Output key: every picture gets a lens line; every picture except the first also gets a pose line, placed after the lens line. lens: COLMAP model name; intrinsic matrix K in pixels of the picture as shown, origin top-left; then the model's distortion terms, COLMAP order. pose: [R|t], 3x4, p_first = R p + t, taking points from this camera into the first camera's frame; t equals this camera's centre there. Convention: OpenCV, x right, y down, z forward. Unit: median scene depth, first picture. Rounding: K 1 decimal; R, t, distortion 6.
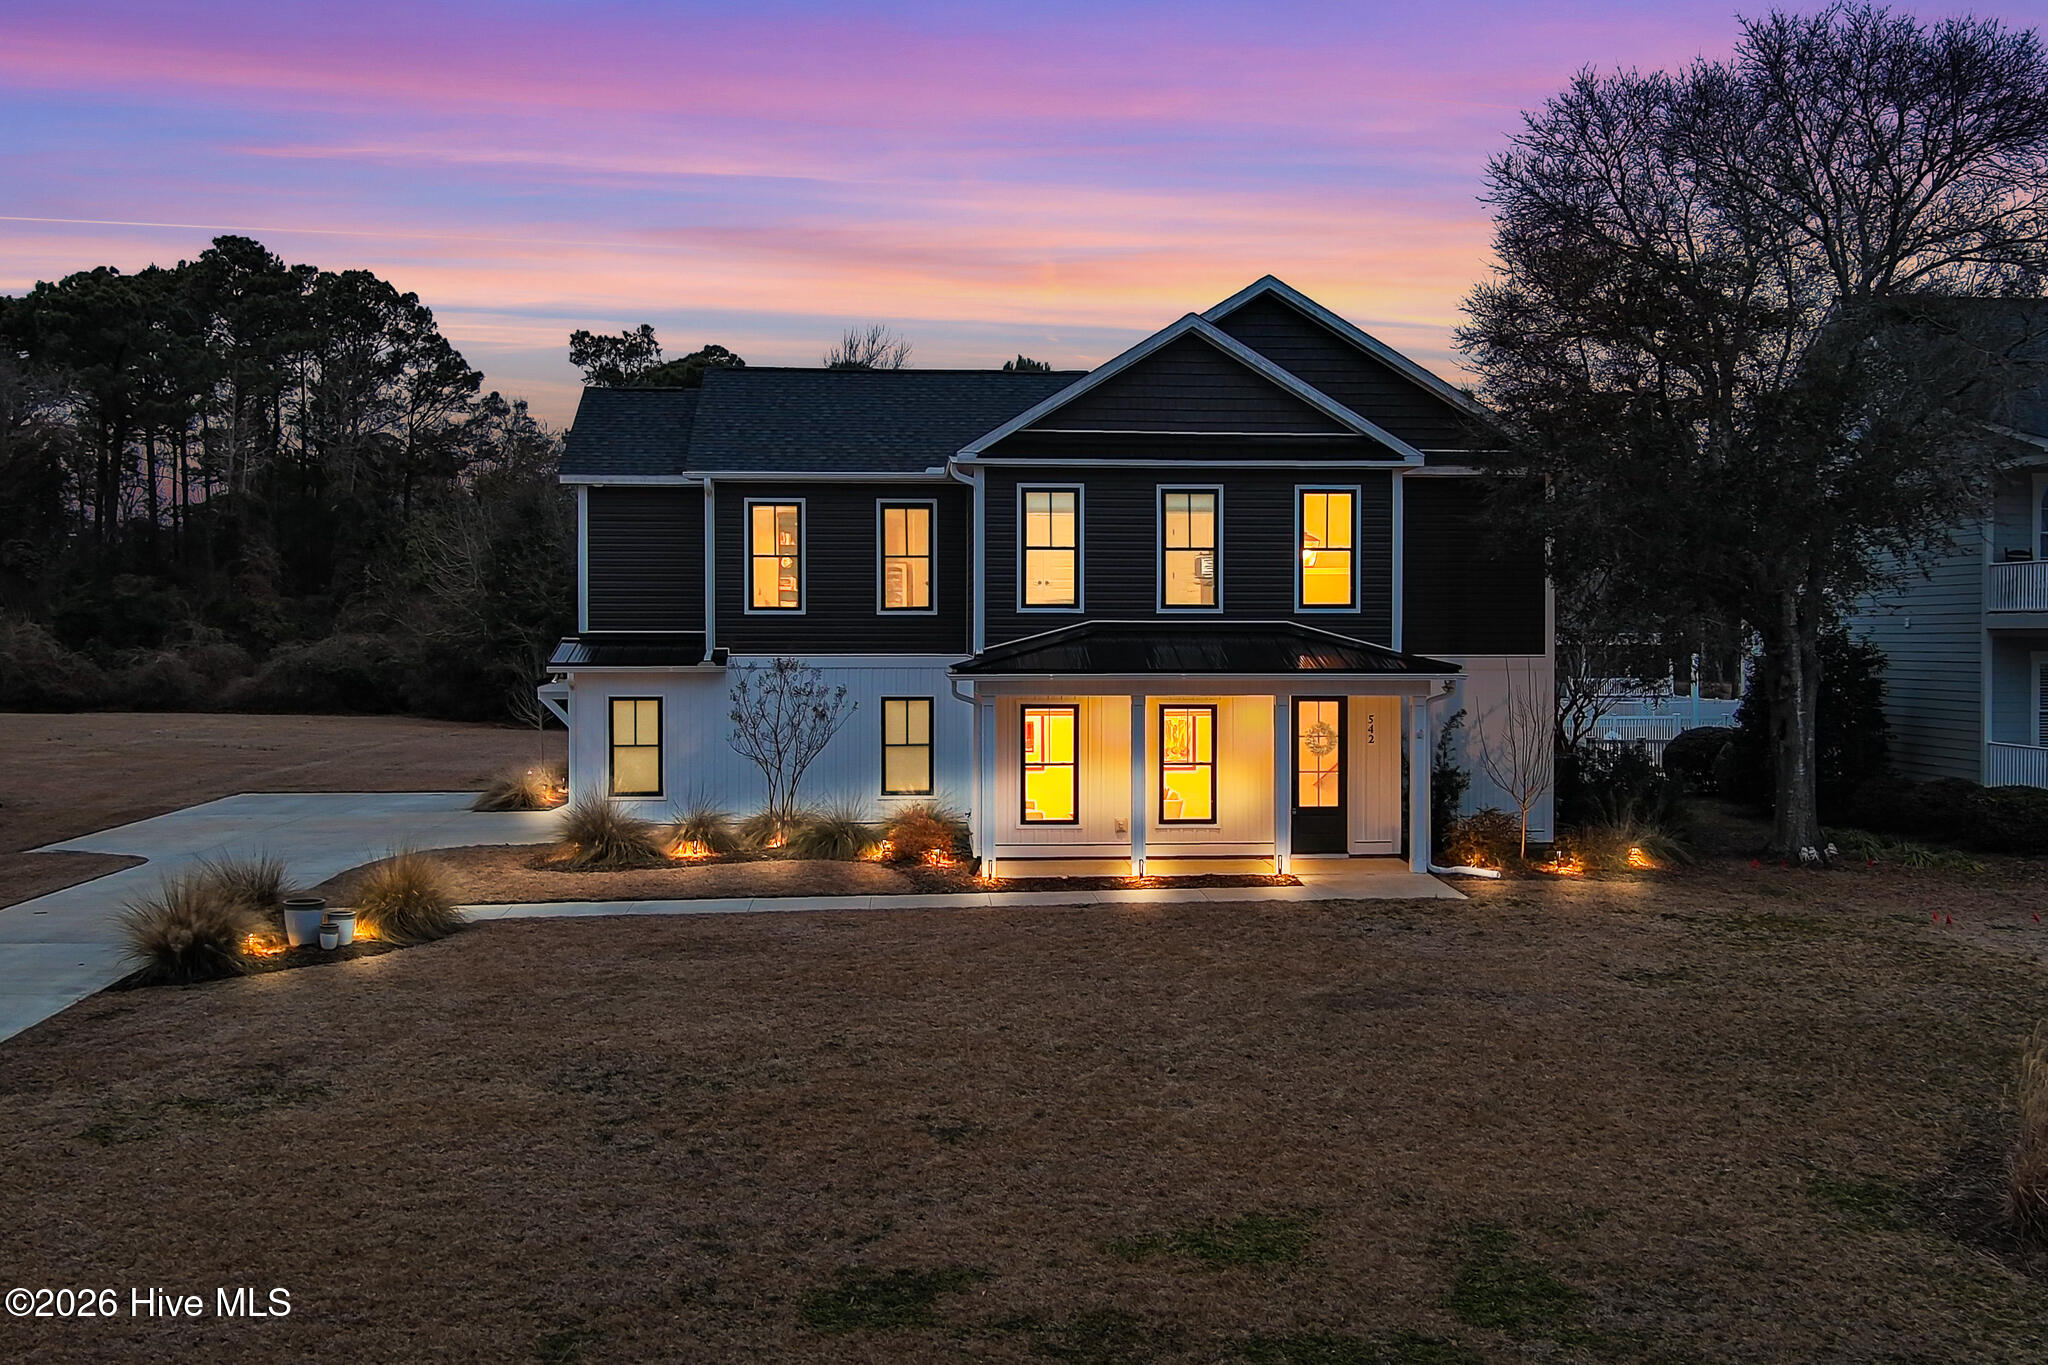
lens RADIAL K [[2114.6, 0, 1024.0], [0, 2114.6, 682.5], [0, 0, 1]] dist [-0.017388, -0.018199]
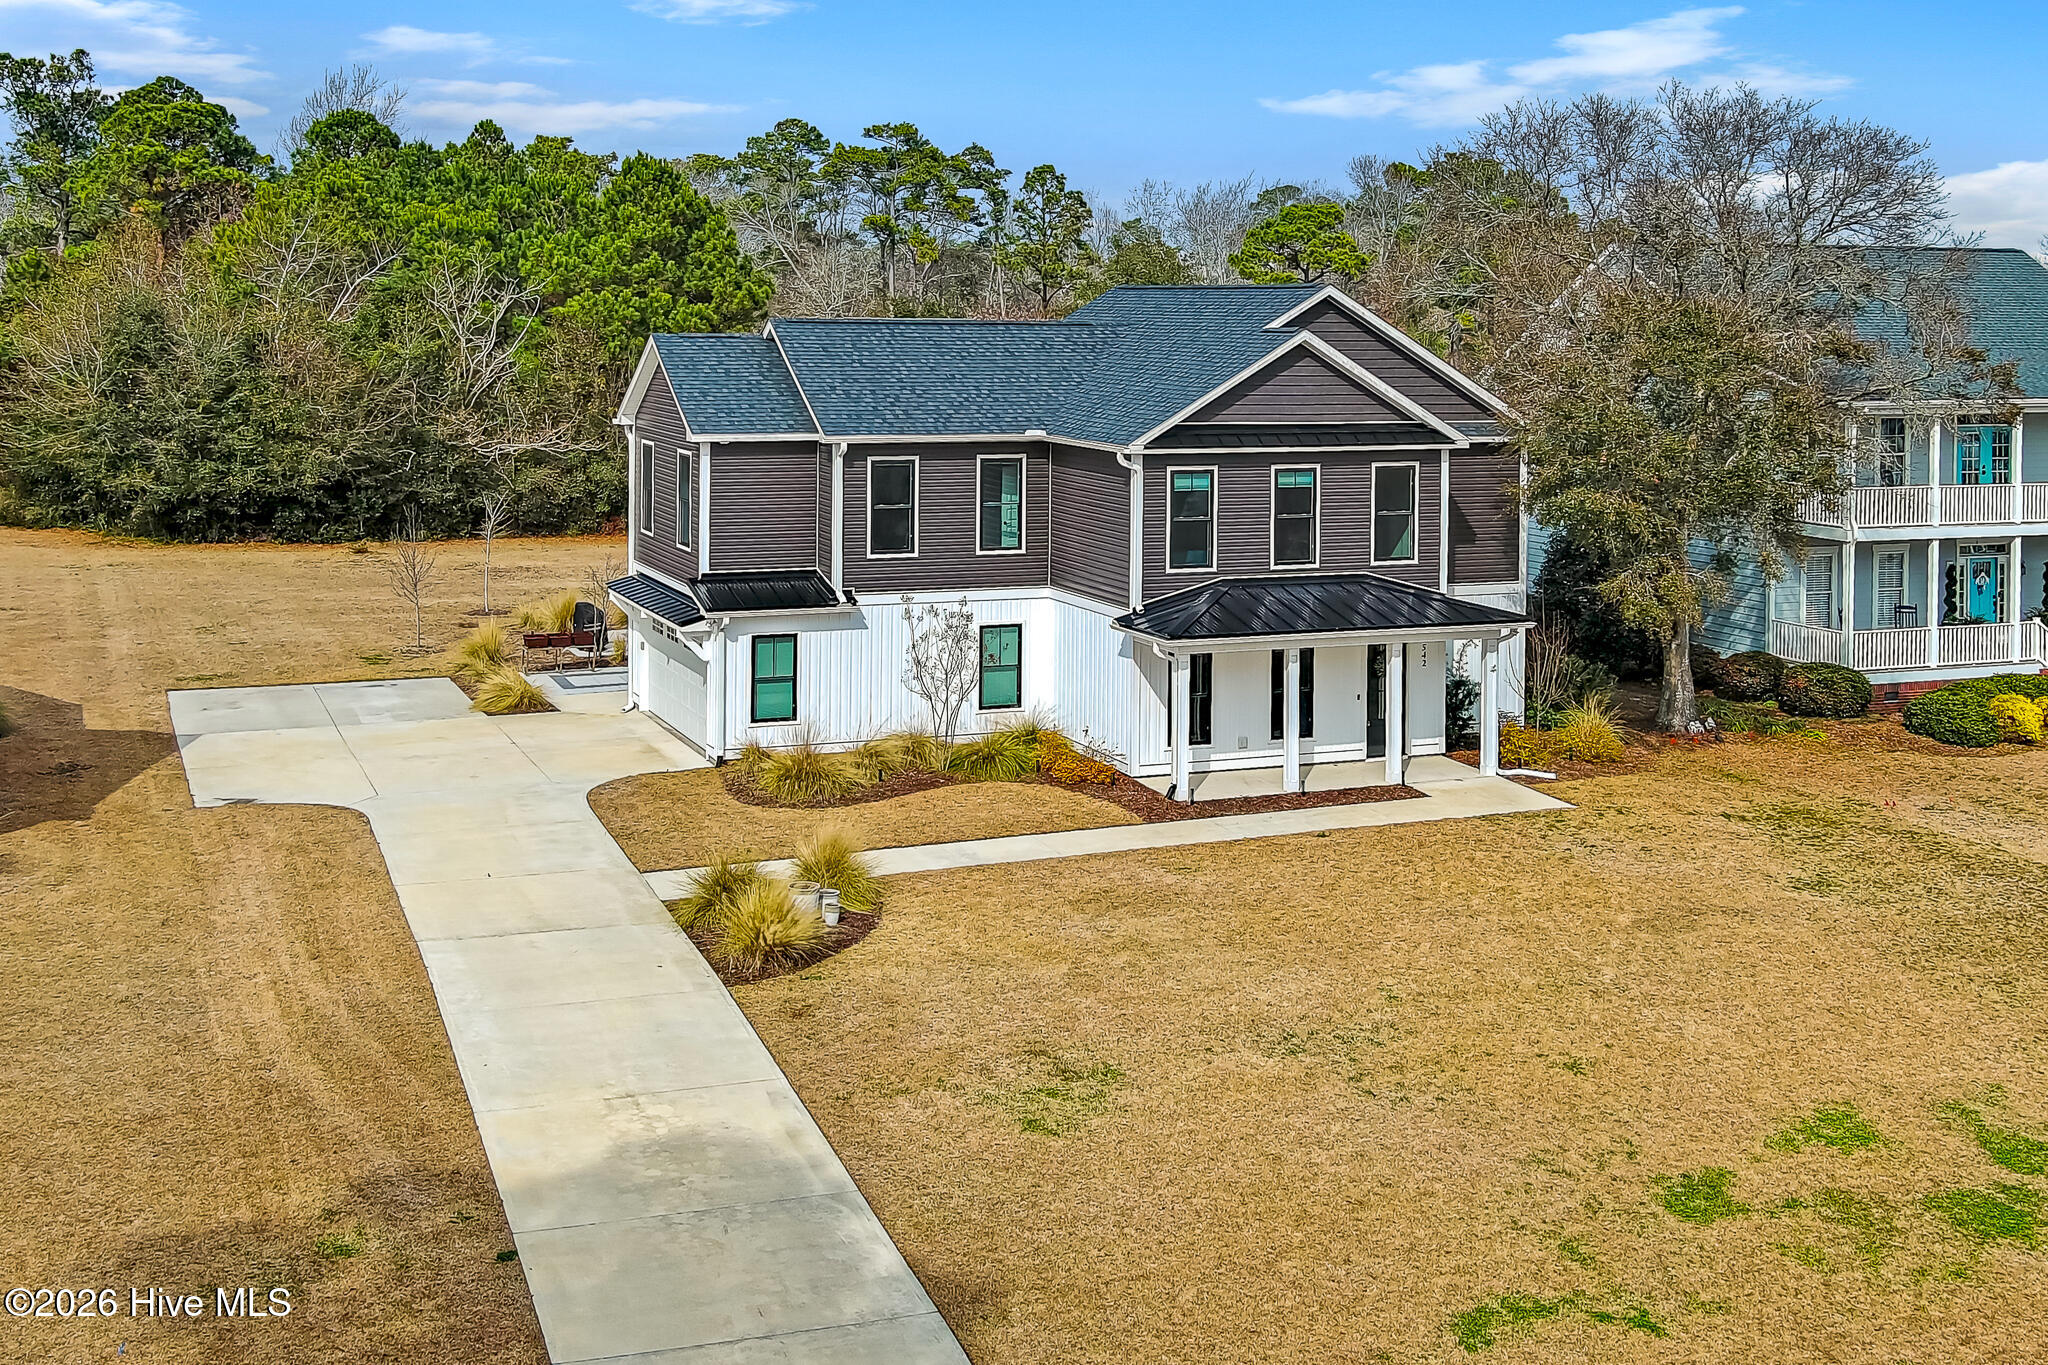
lens RADIAL K [[2114.6, 0, 1024.0], [0, 2114.6, 682.5], [0, 0, 1]] dist [-0.017388, -0.018199]
pose [[0.962365, -0.041753, 0.268533, -0.381453], [0.006593, 0.991423, 0.130525, -0.121160], [-0.271679, -0.123842, 0.954386, -0.136231]]
